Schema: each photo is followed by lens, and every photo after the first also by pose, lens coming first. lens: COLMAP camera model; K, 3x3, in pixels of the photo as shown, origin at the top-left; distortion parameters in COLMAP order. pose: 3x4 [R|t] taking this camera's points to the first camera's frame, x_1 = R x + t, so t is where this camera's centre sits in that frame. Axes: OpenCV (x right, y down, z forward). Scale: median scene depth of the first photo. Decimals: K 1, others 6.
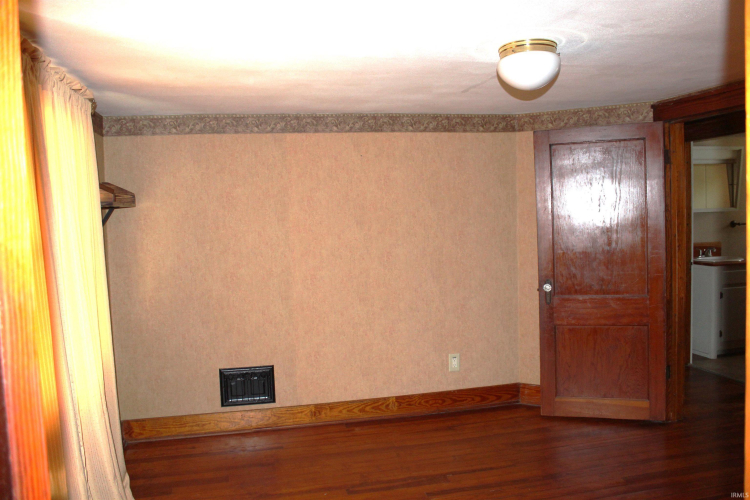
lens RADIAL K [[627.6, 0, 370.3], [0, 627.6, 249.9], [0, 0, 1]] dist [-0.154180, 0.130604]
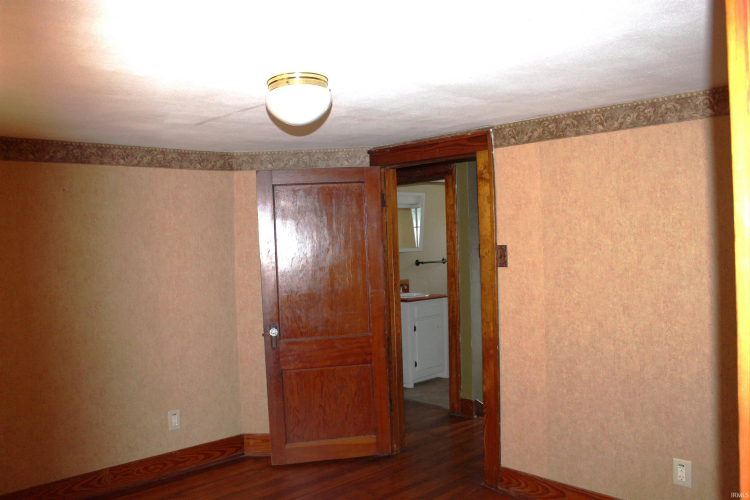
lens RADIAL K [[627.6, 0, 375.9], [0, 627.6, 249.9], [0, 0, 1]] dist [-0.154180, 0.130604]
pose [[0.864914, -0.003166, 0.501910, -0.062363], [0.035922, 0.997806, -0.055608, -0.007148], [-0.500633, 0.066126, 0.863130, 0.071146]]
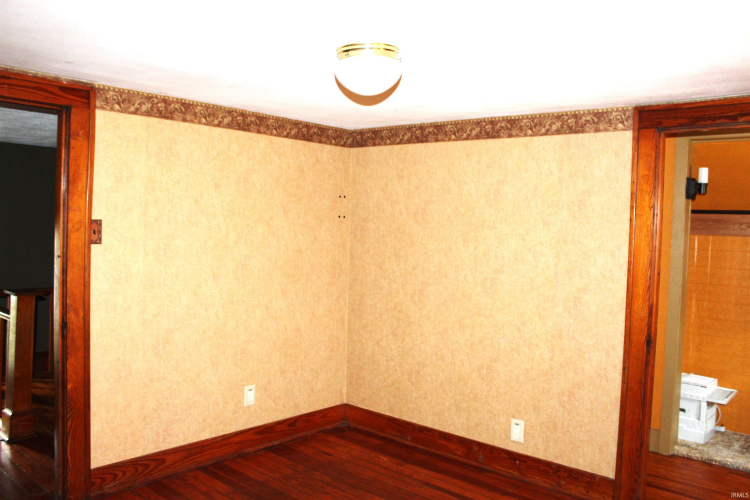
lens RADIAL K [[627.6, 0, 374.9], [0, 627.6, 248.6], [0, 0, 1]] dist [-0.154180, 0.130604]
pose [[-0.580527, -0.022208, 0.813938, -0.249905], [0.037667, 0.997825, 0.054090, -0.040027], [-0.813369, 0.062059, -0.578428, 0.736653]]
